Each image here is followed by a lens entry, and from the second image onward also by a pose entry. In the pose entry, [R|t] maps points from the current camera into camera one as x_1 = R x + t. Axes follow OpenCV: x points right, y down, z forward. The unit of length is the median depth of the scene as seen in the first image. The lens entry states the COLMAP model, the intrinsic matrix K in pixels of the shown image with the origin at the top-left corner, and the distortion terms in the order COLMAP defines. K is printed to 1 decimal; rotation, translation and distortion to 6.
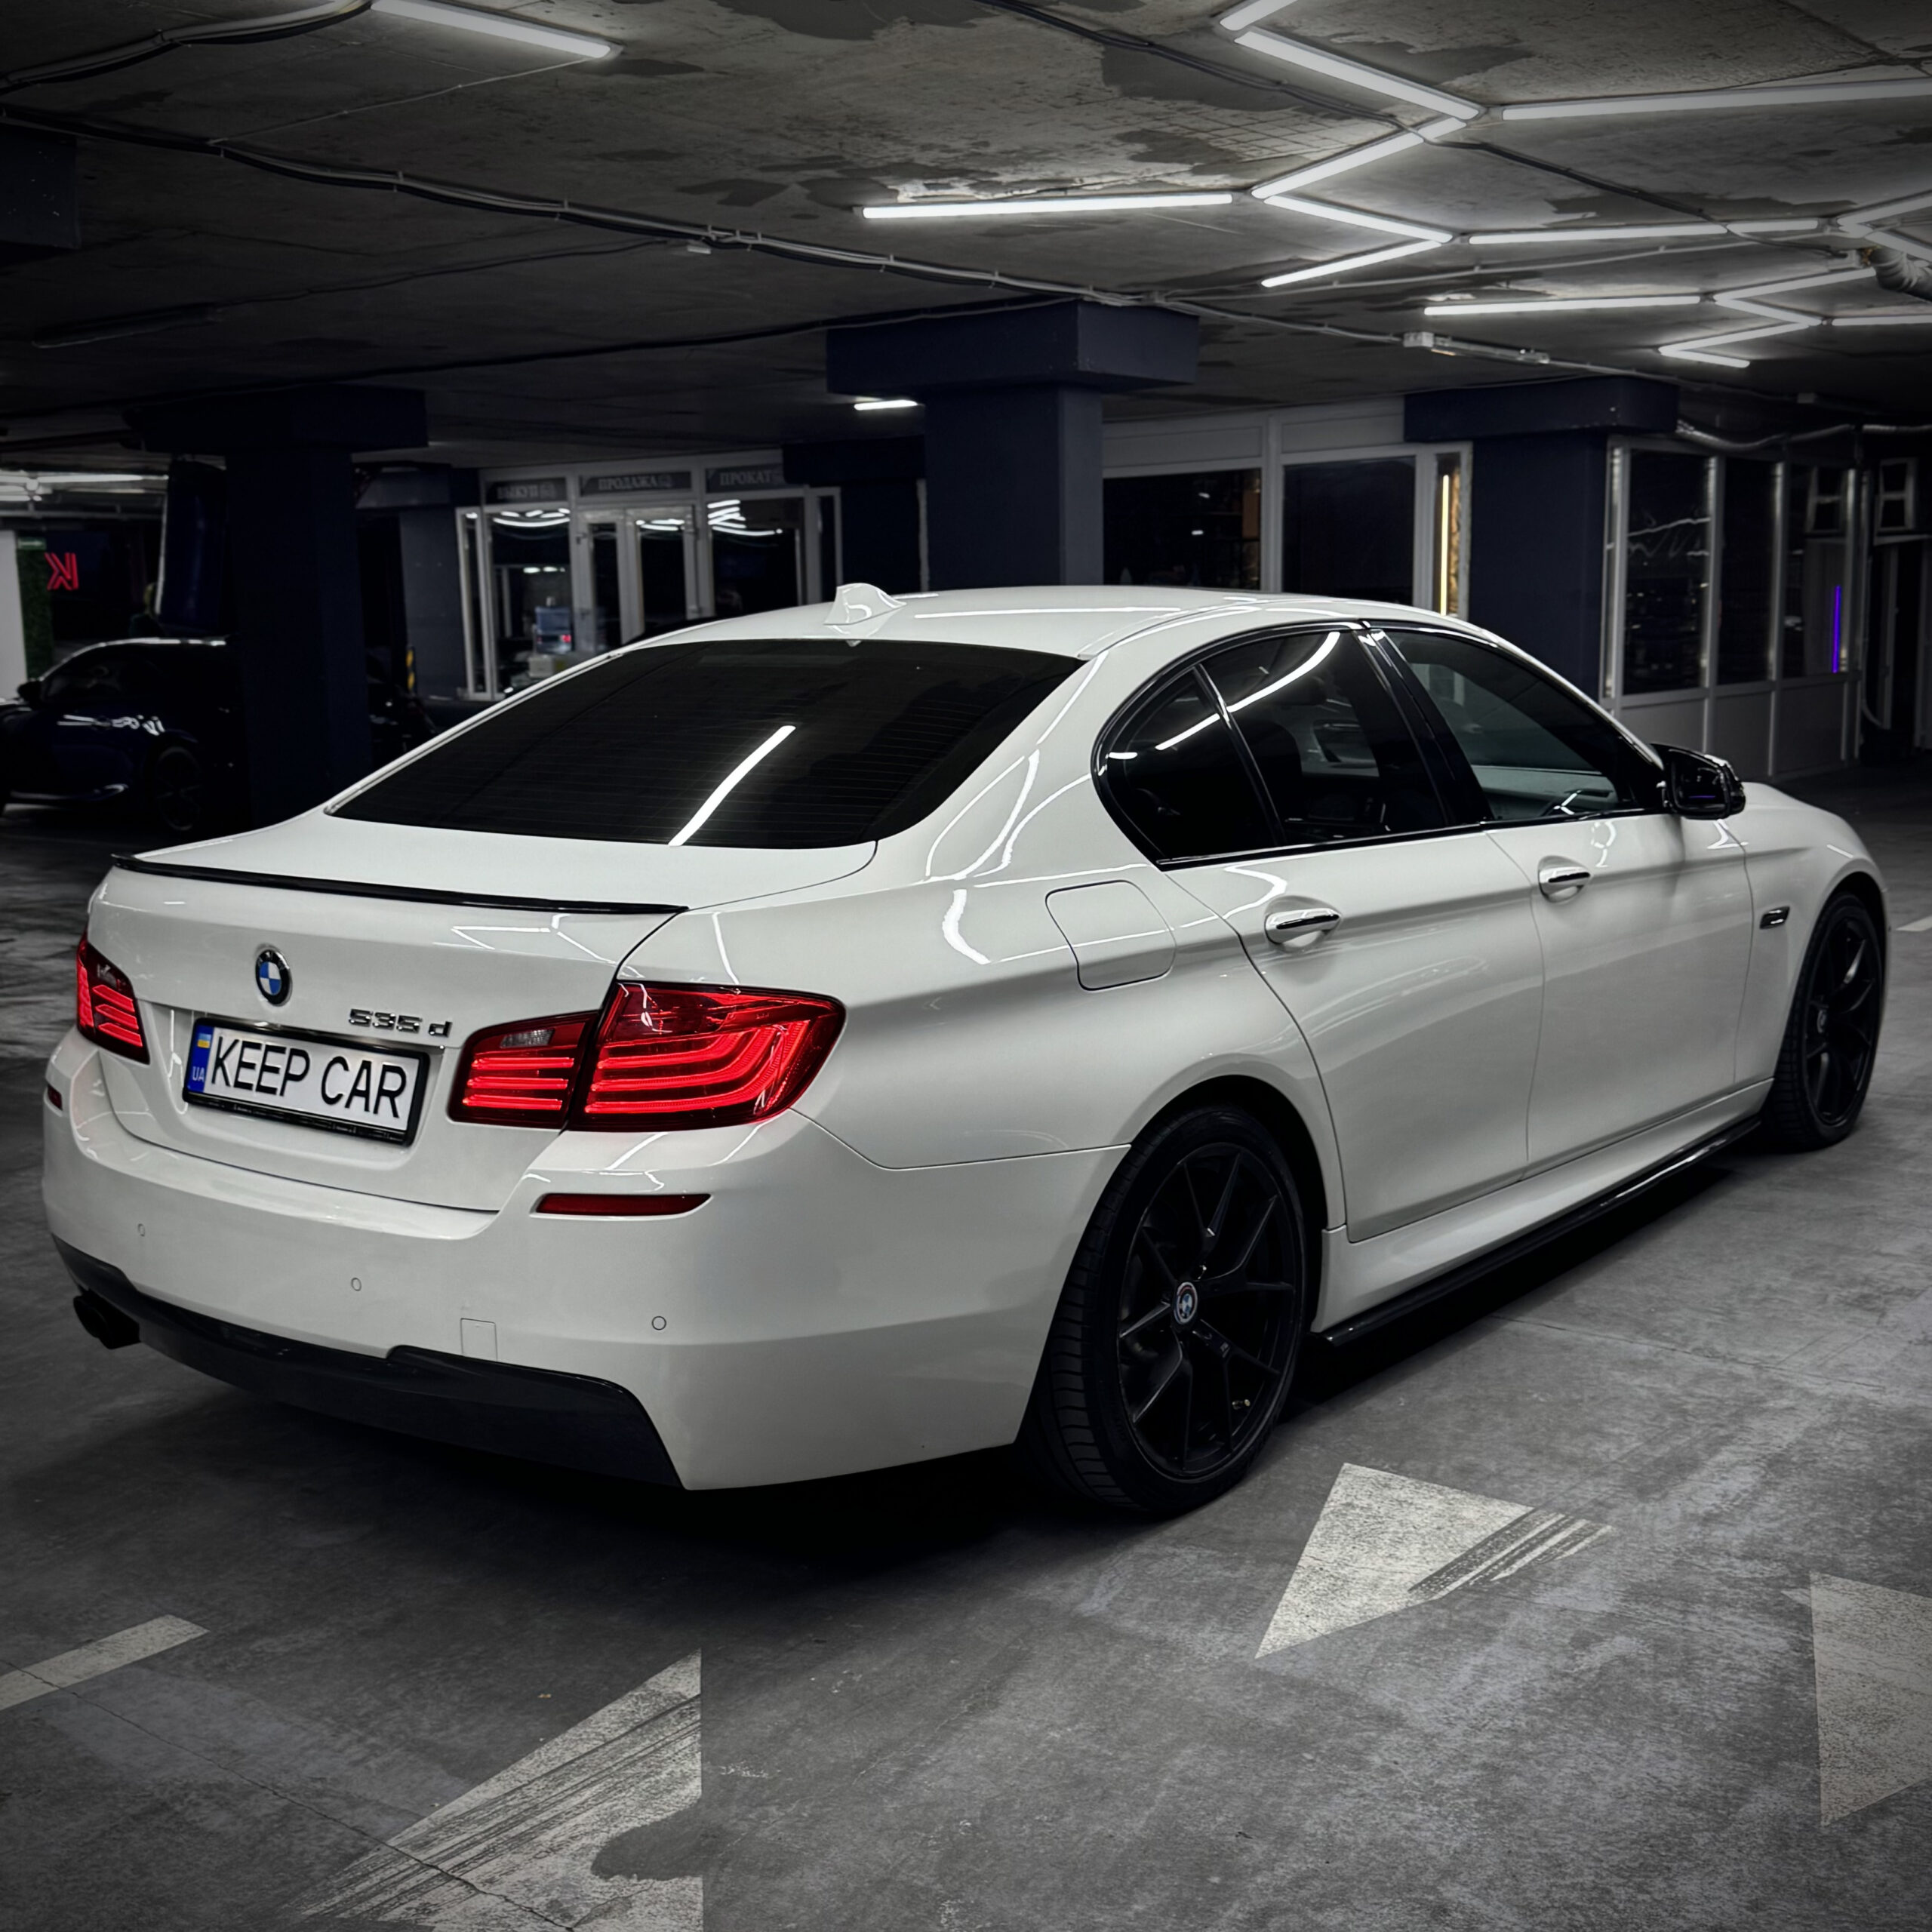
lens RADIAL K [[2359.8, 0, 989.9], [0, 2359.8, 967.3], [0, 0, 1]] dist [0.207416, -0.513754]
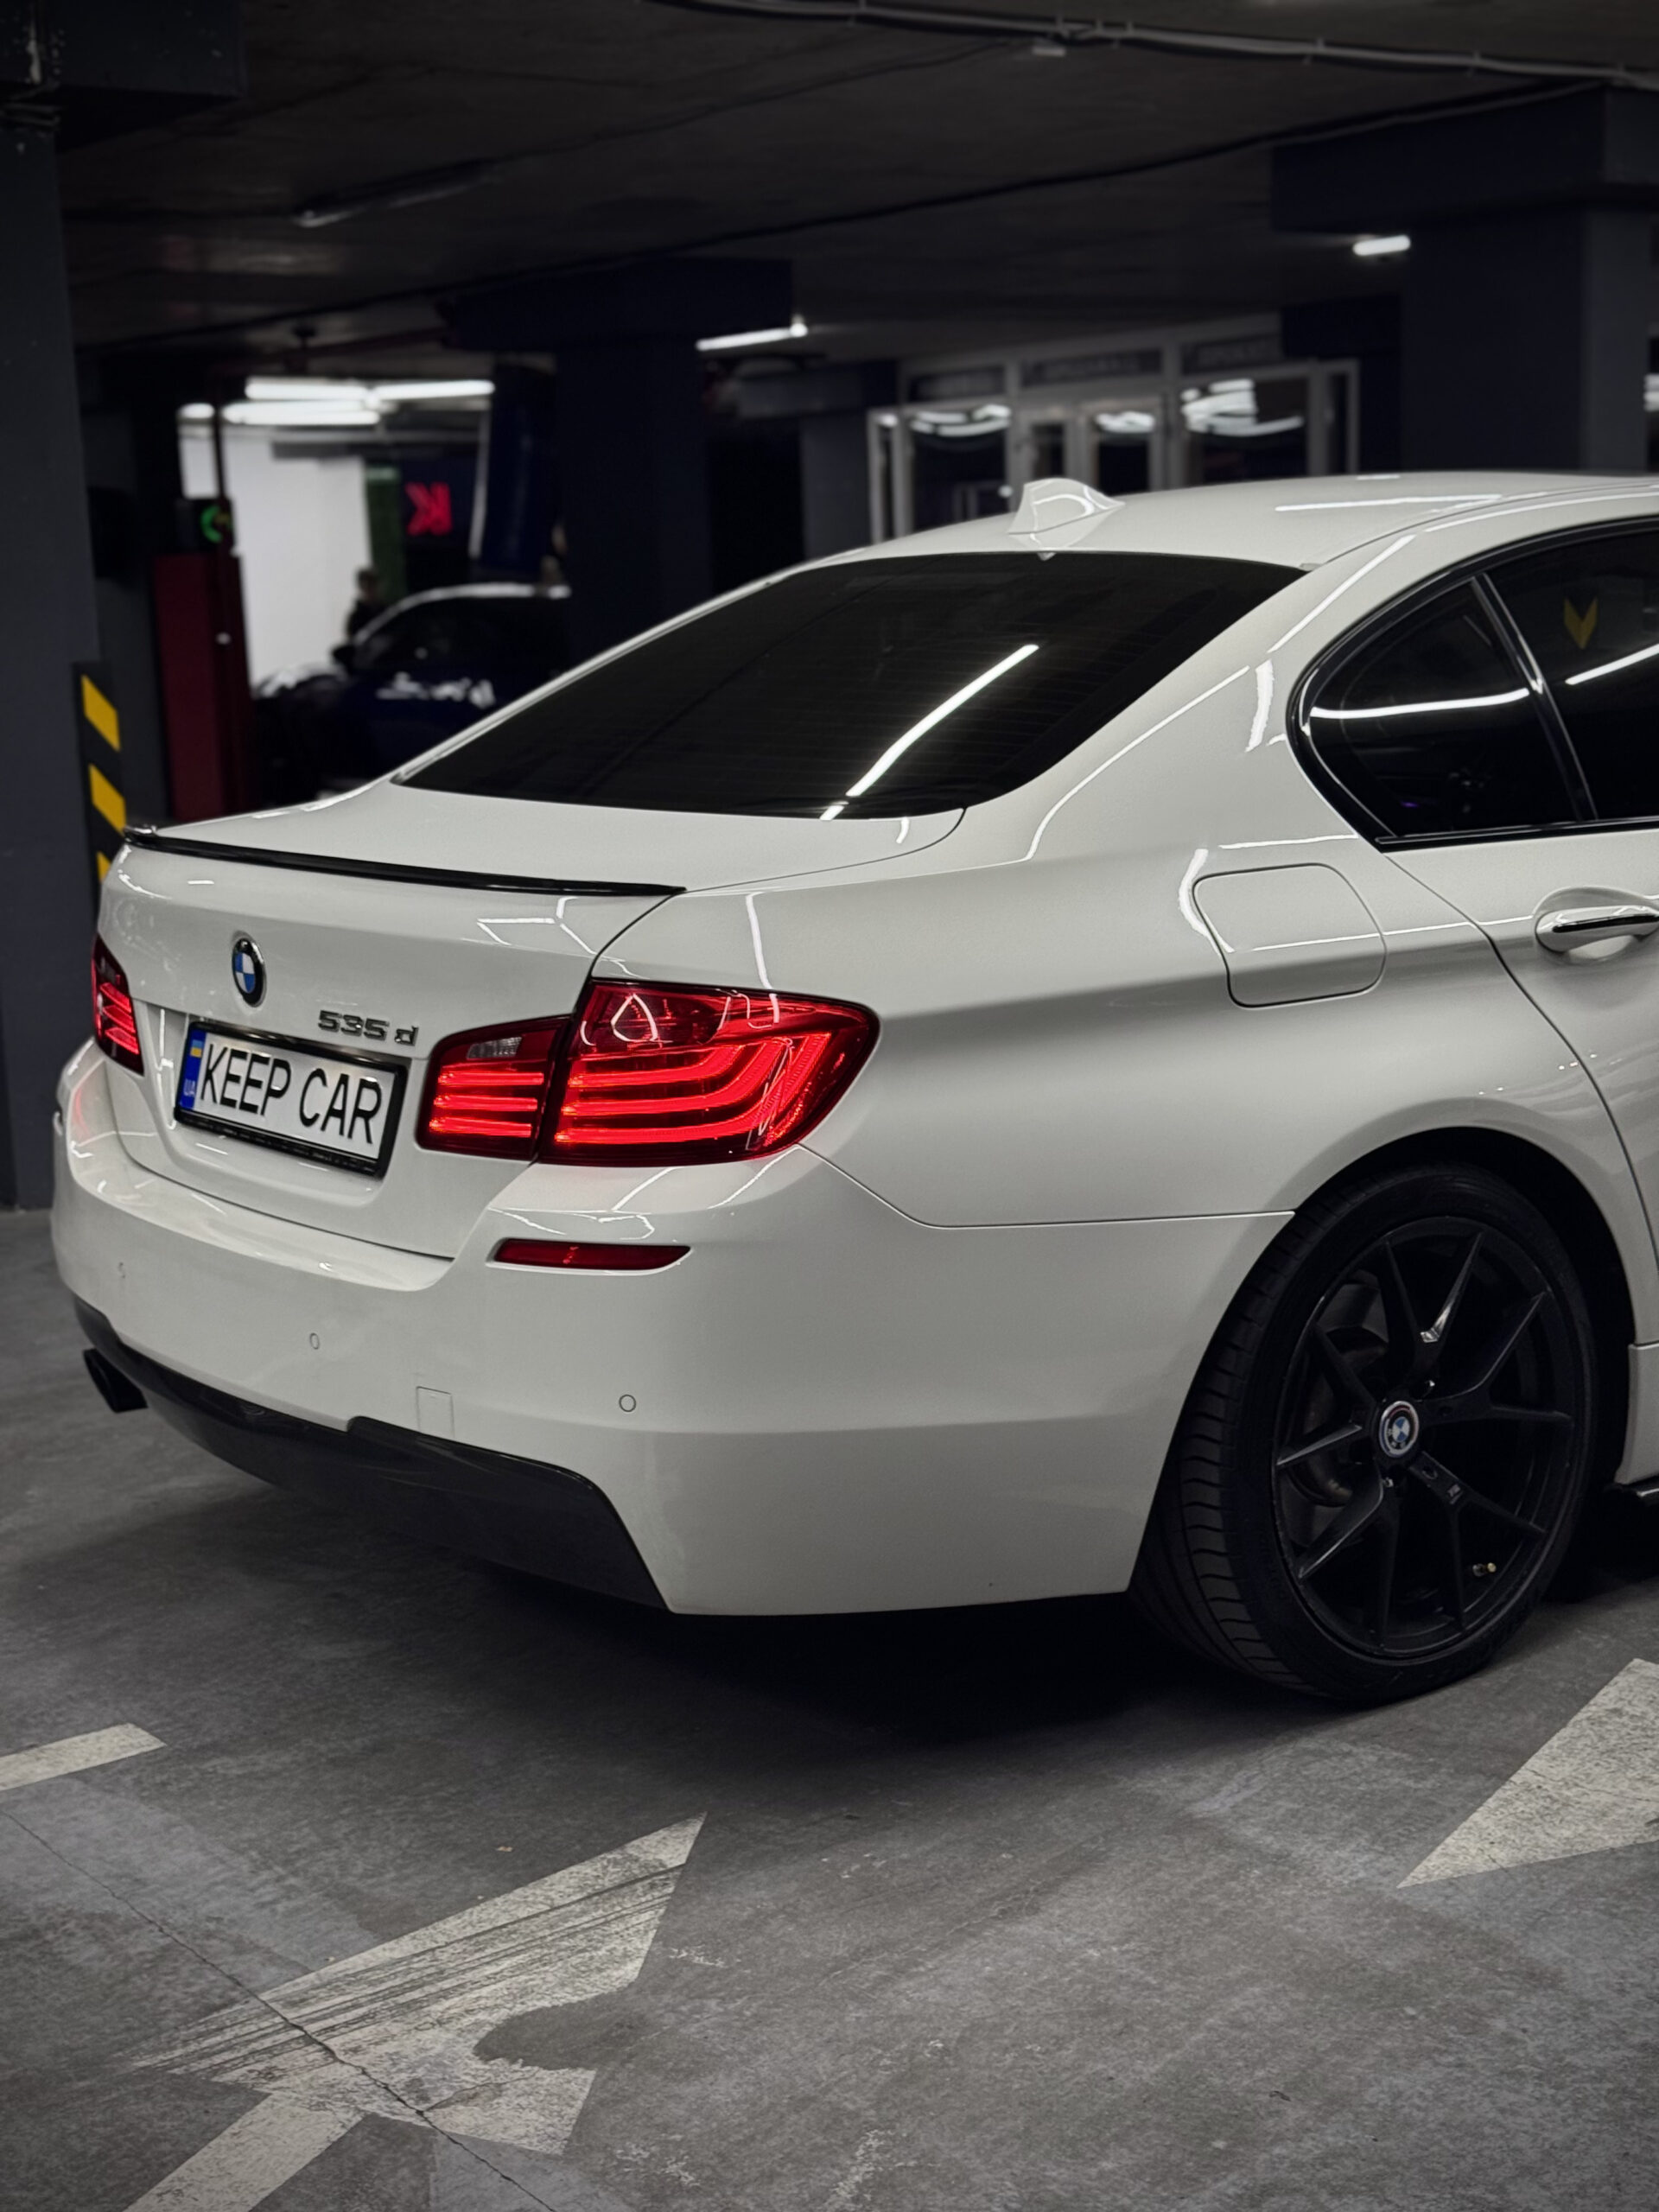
lens RADIAL K [[3136.6, 0, 829.5], [0, 3136.6, 1106.0], [0, 0, 1]] dist [0.207886, -0.521715]
pose [[0.966665, 0.026092, -0.254710, 0.179108], [-0.018949, 0.999356, 0.030456, 0.013793], [0.255341, -0.024615, 0.966538, -0.011163]]
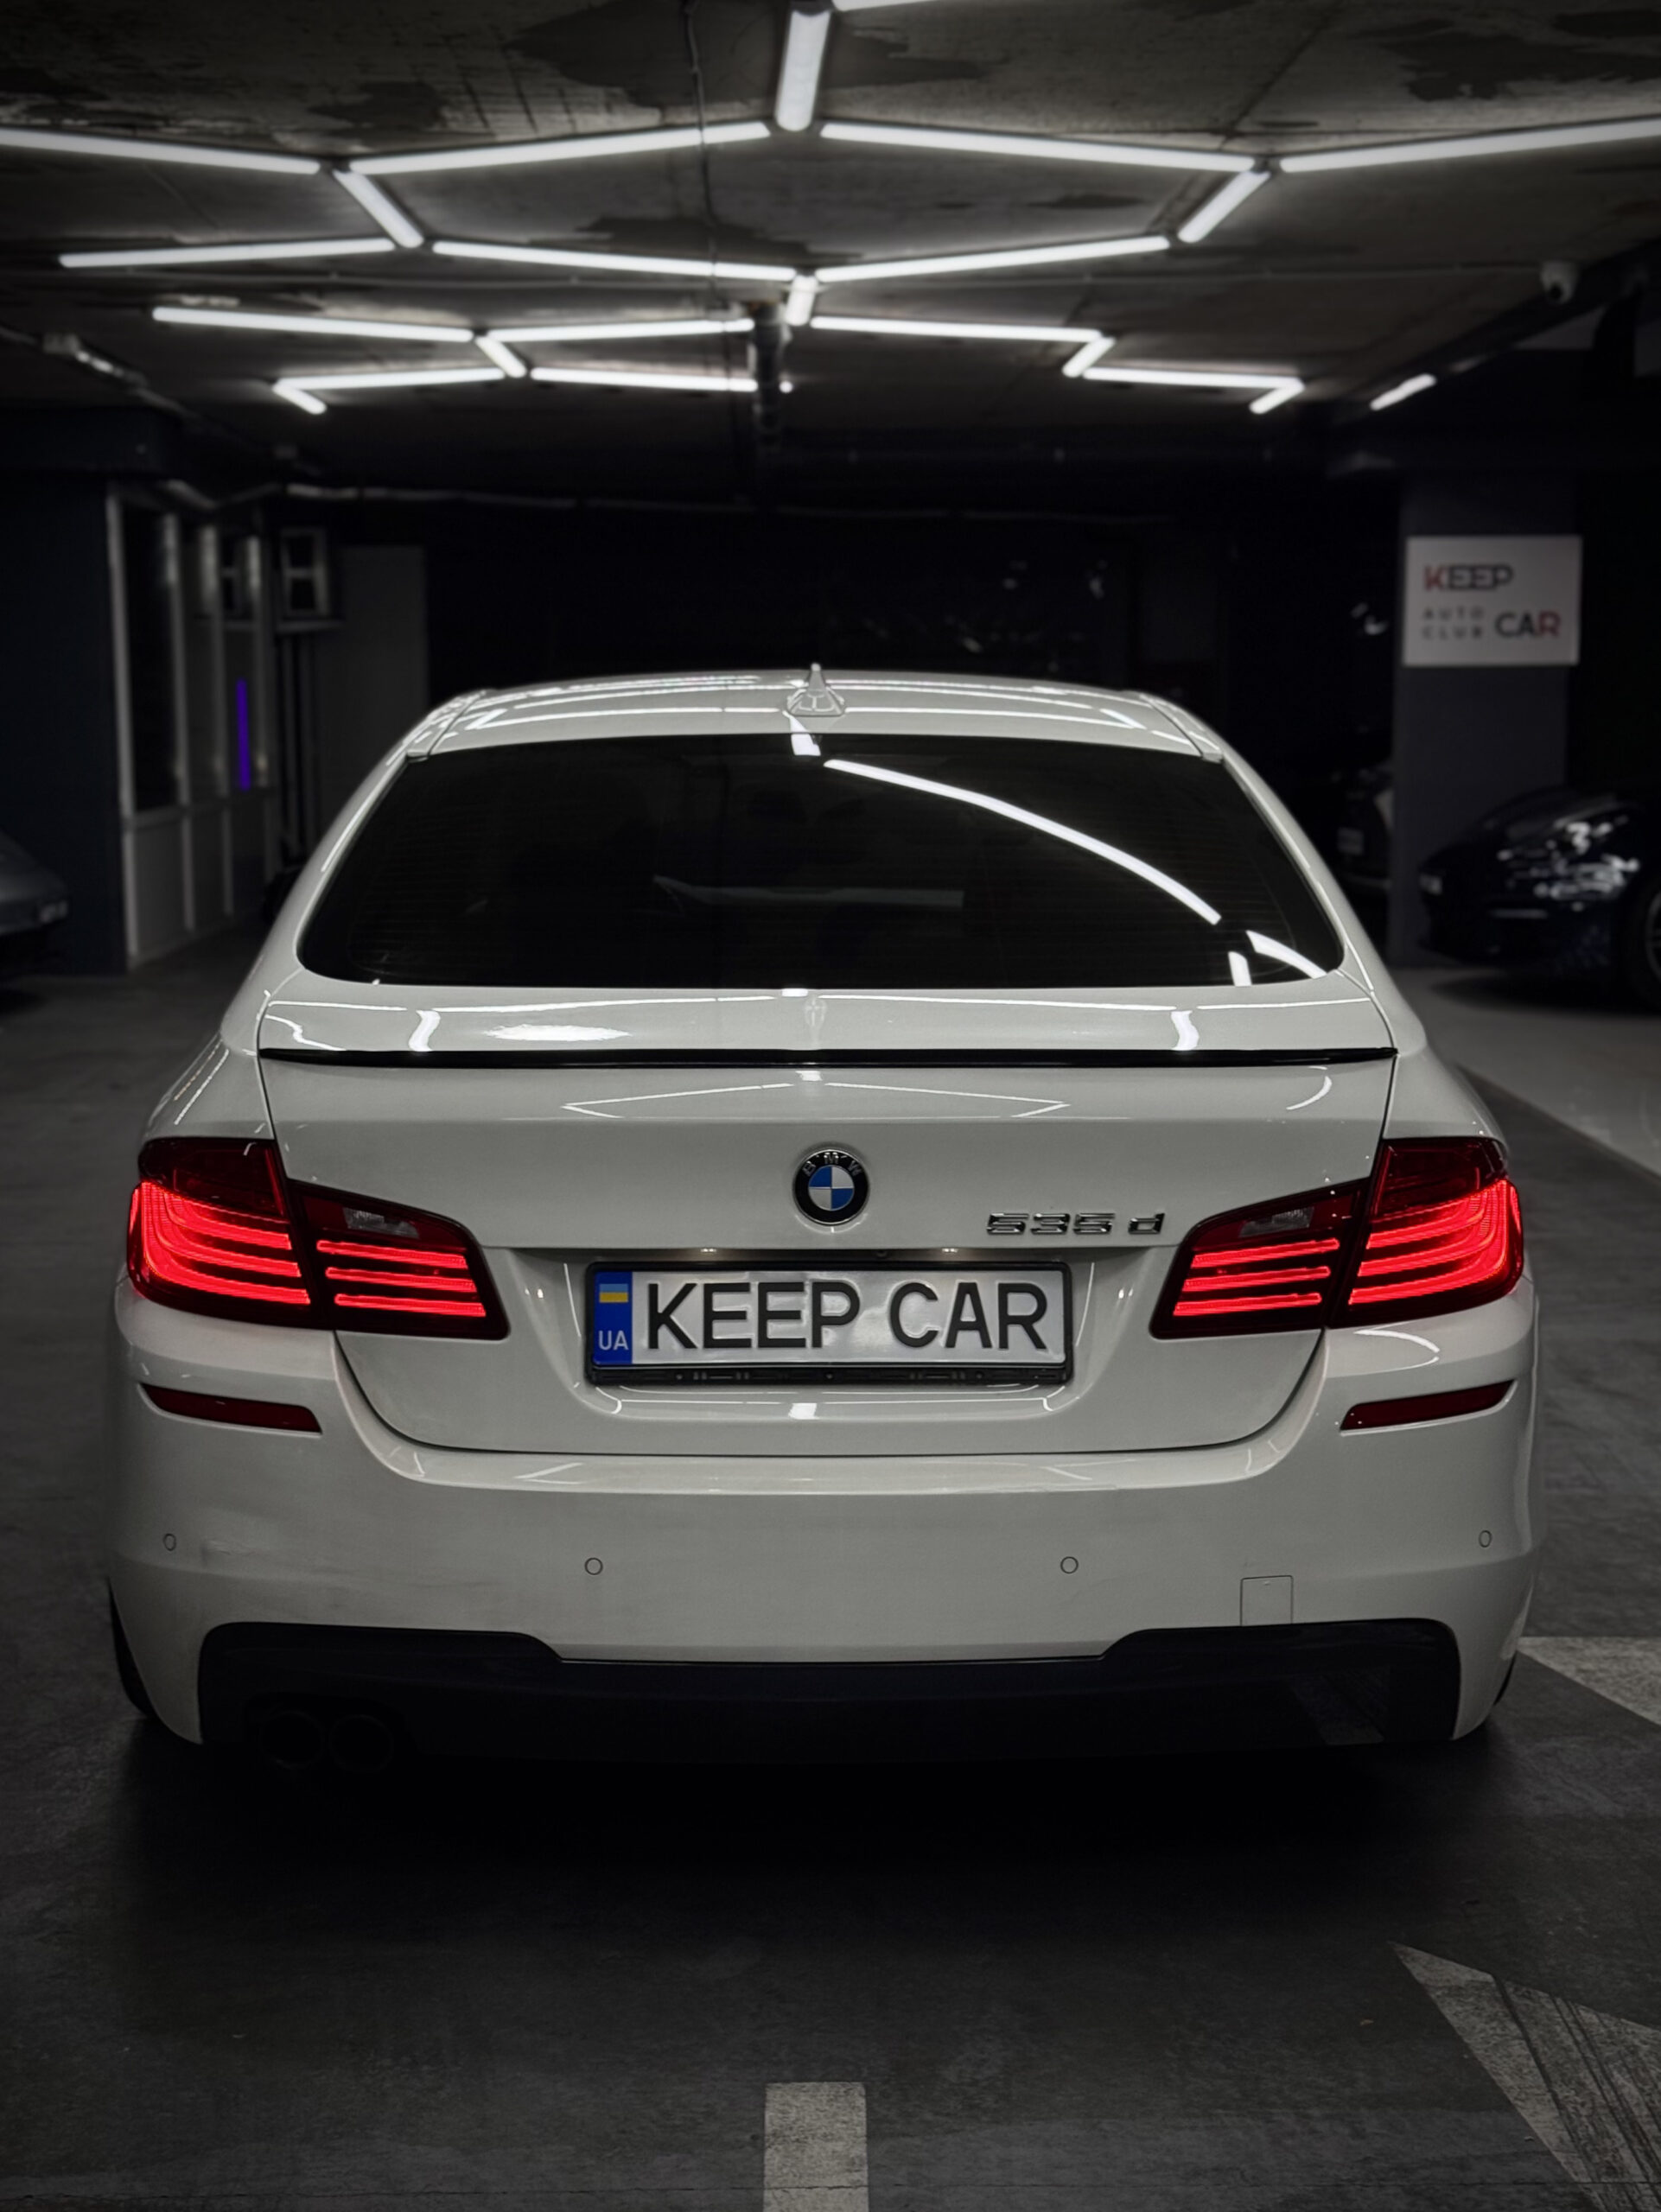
lens RADIAL K [[3136.9, 0, 830.5], [0, 3136.9, 1106.0], [0, 0, 1]] dist [0.207886, -0.521715]
pose [[0.775259, -0.069309, 0.627829, -0.924224], [0.083465, 0.996486, 0.006942, -0.028181], [-0.626104, 0.047020, 0.778321, 0.239159]]
